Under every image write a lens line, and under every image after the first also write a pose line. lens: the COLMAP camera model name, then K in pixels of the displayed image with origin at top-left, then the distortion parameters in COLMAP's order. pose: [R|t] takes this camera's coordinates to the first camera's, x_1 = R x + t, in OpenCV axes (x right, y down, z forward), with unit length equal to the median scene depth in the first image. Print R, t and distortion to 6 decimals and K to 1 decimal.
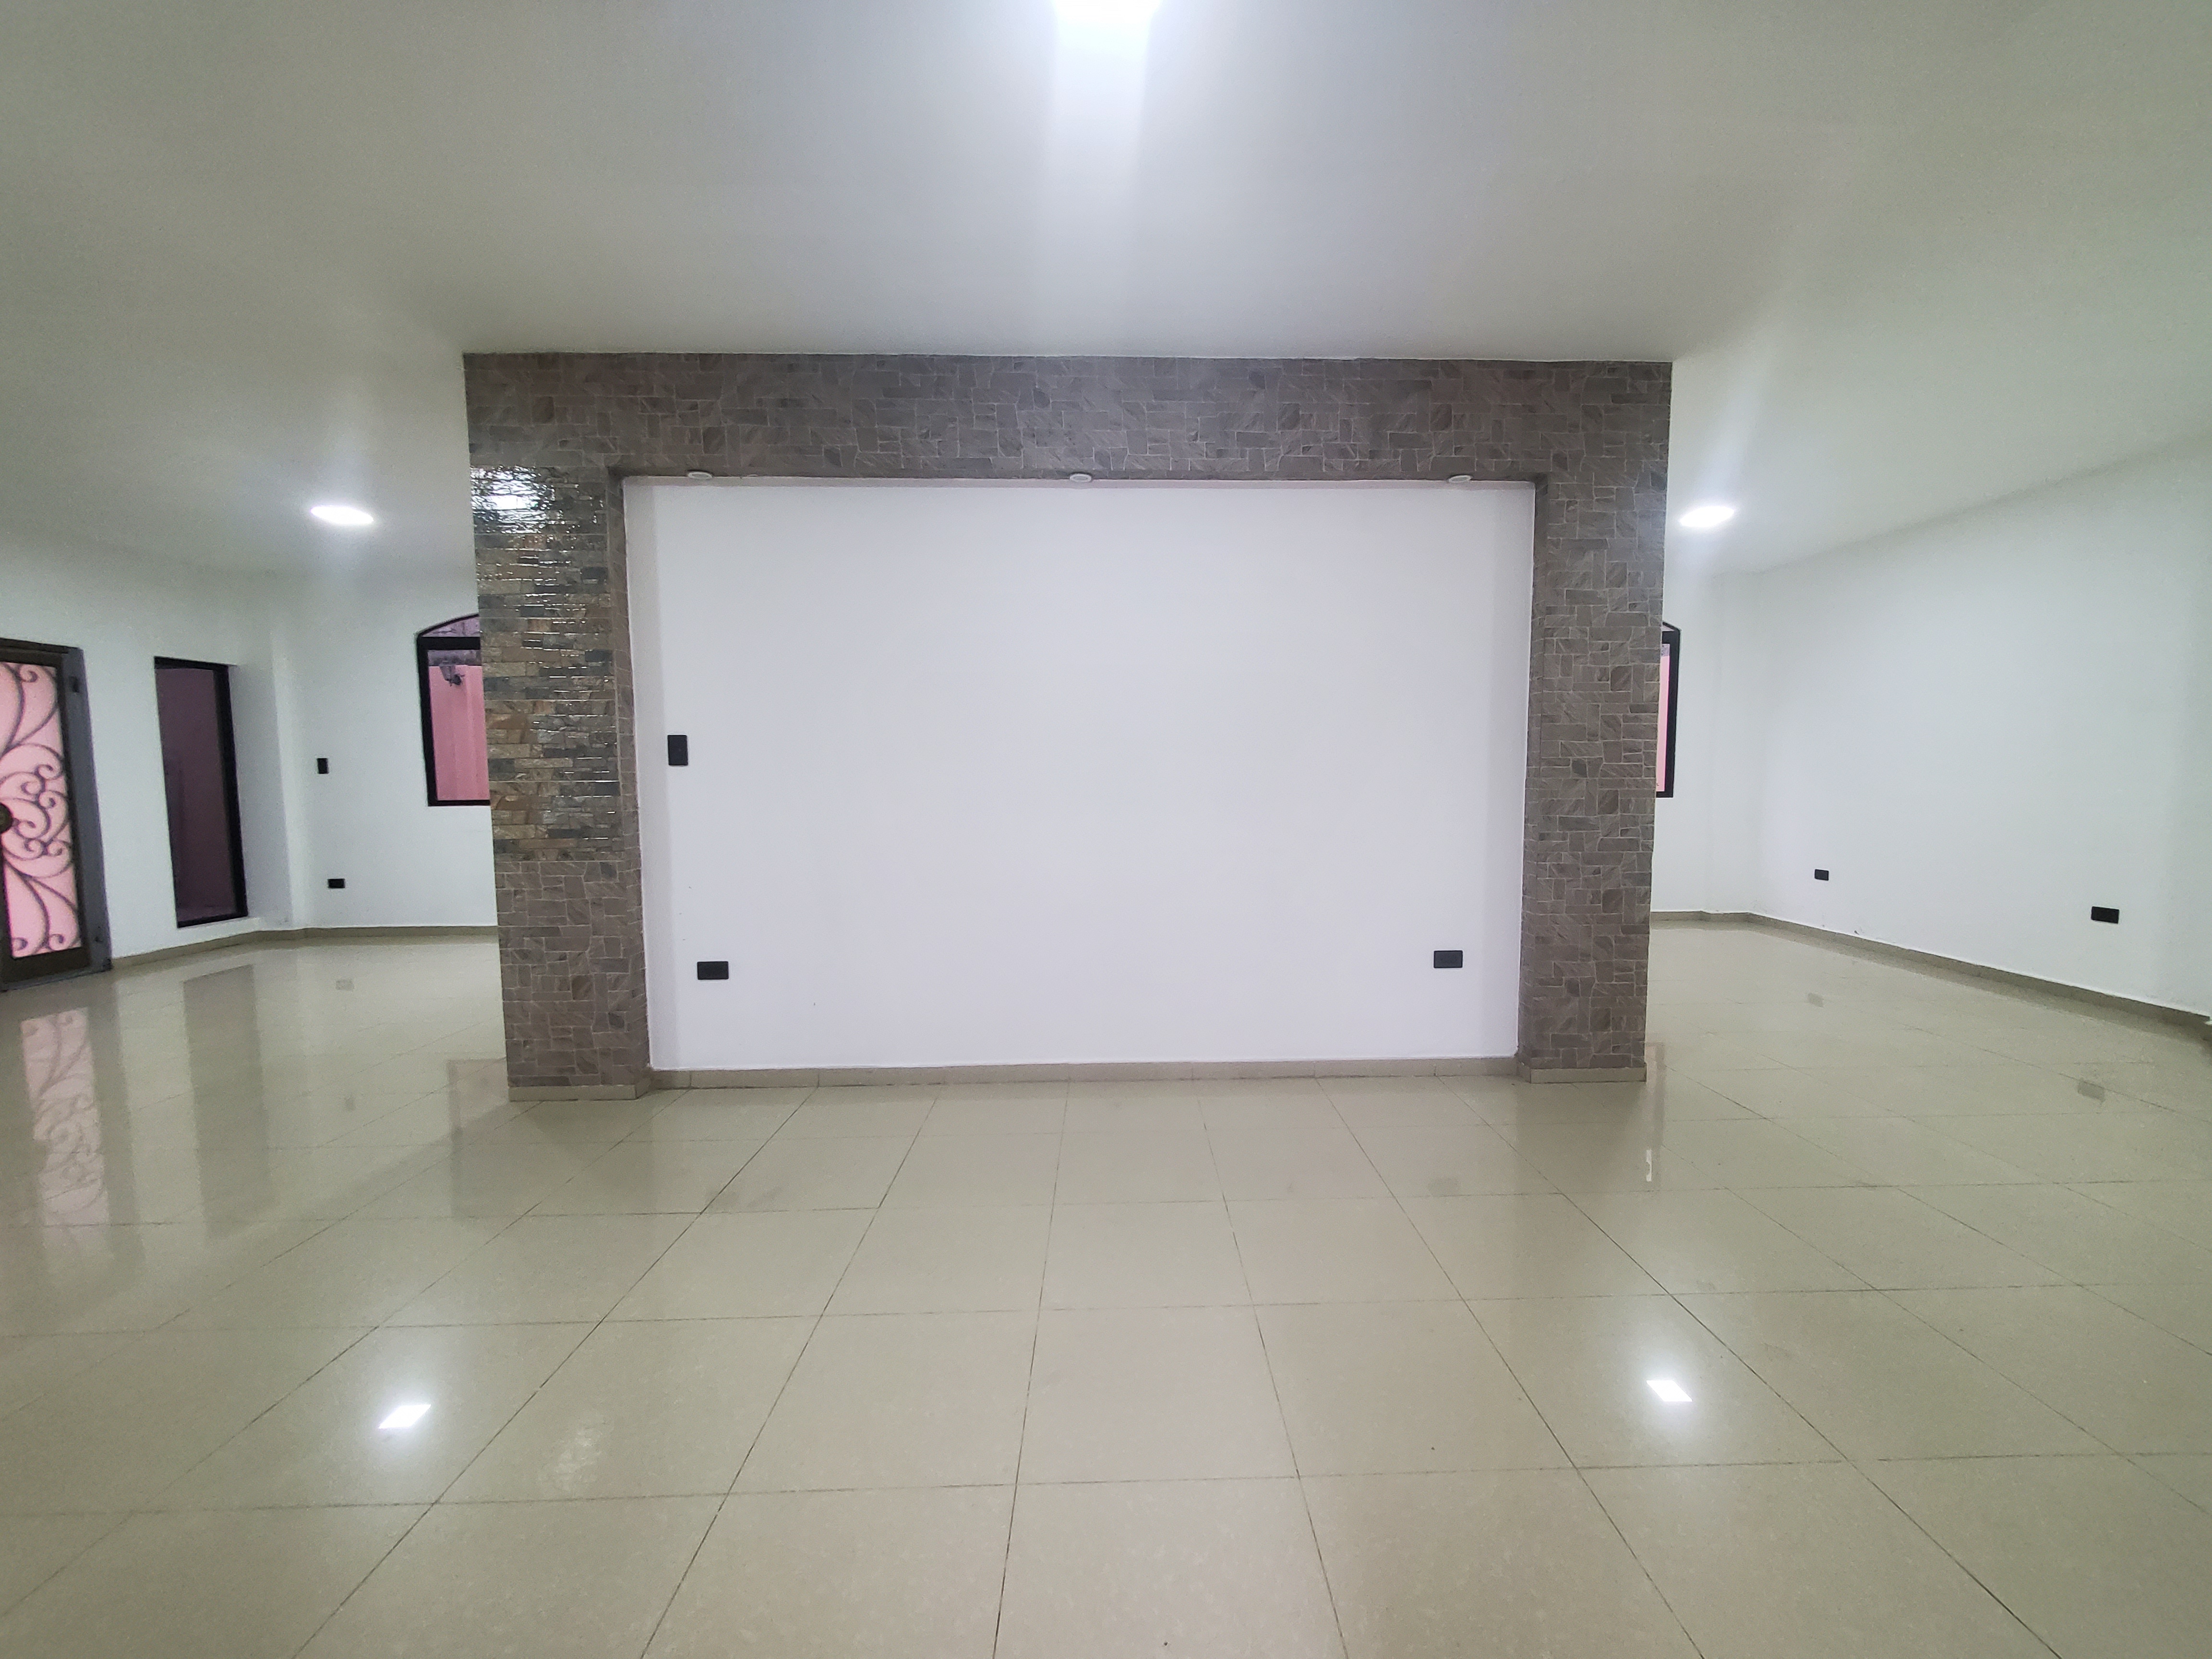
lens RADIAL K [[856.2, 0, 1147.7], [0, 856.2, 839.5], [0, 0, 1]] dist [0.001929, 0.000018]
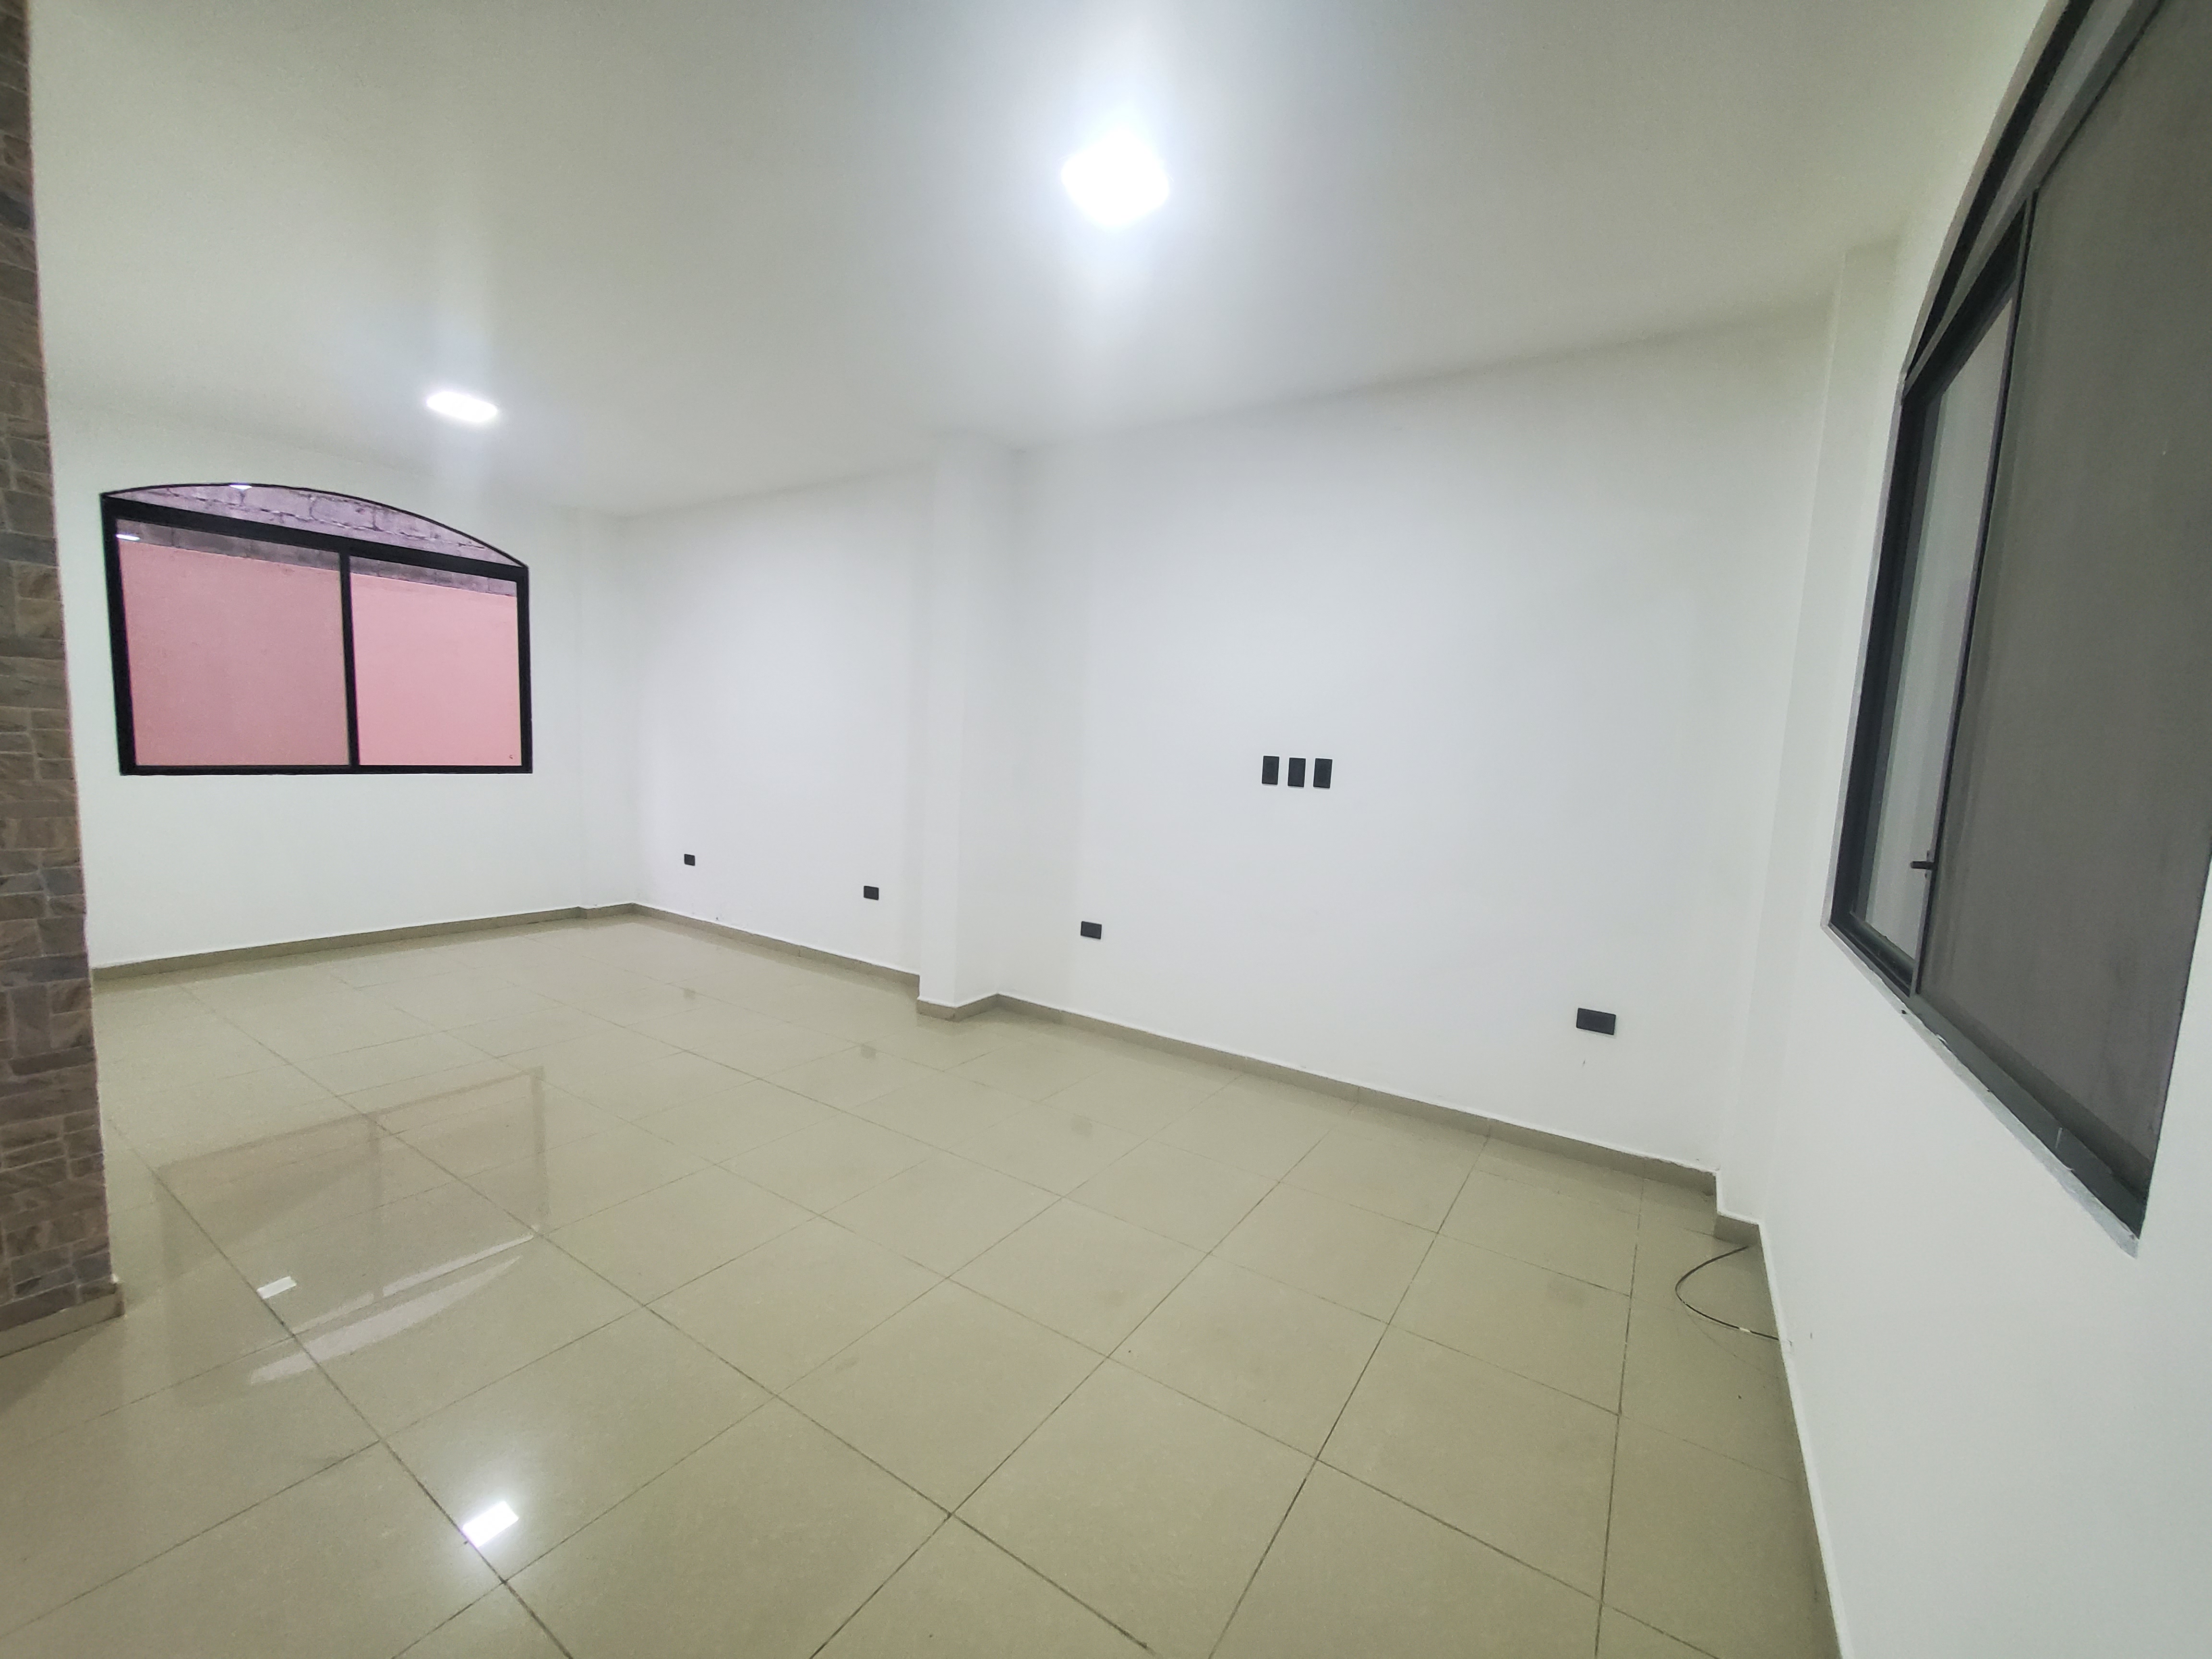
lens RADIAL K [[875.0, 0, 1136.9], [0, 875.0, 837.0], [0, 0, 1]] dist [-0.000961, -0.001114]
pose [[0.558037, -0.056410, 0.827897, 0.508879], [0.013005, 0.998159, 0.059245, -0.059903], [-0.829714, -0.022295, 0.557743, 0.133109]]
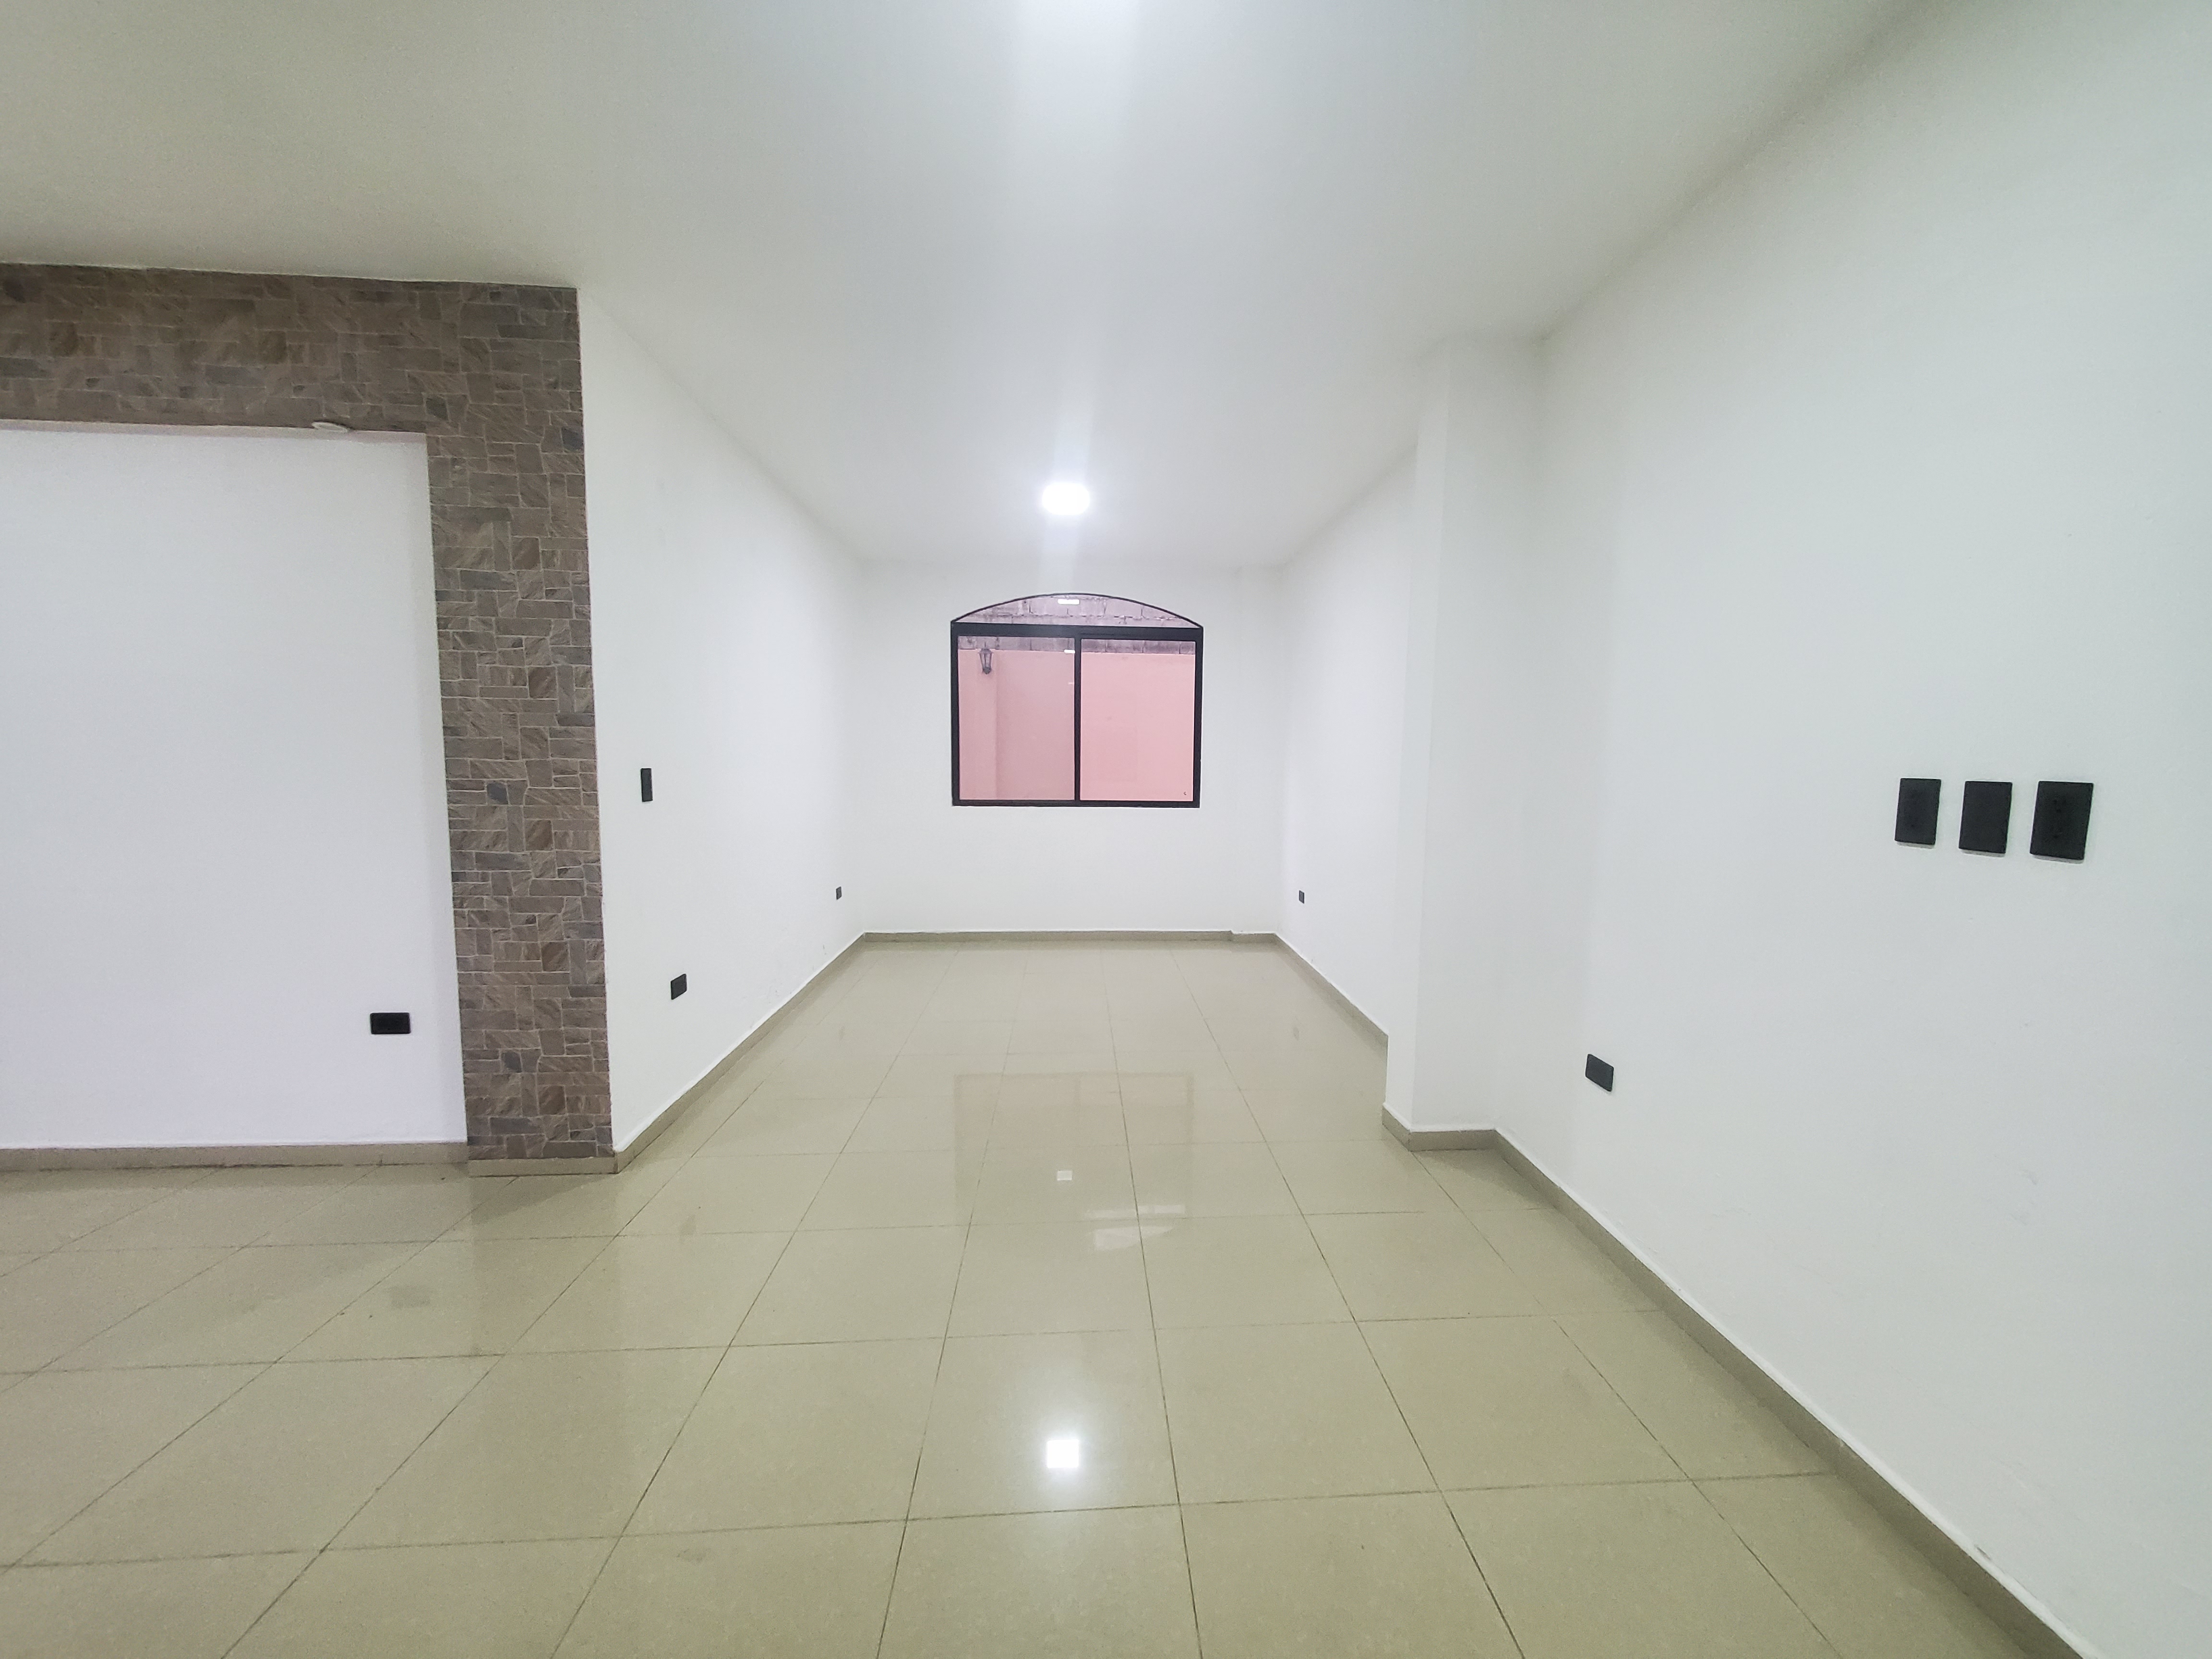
lens RADIAL K [[875.0, 0, 1136.9], [0, 875.0, 837.0], [0, 0, 1]] dist [-0.000961, -0.001114]
pose [[0.999019, 0.014040, 0.041989, 1.066431], [-0.014727, 0.999762, 0.016083, -0.063553], [-0.041753, -0.016686, 0.998989, 0.150067]]
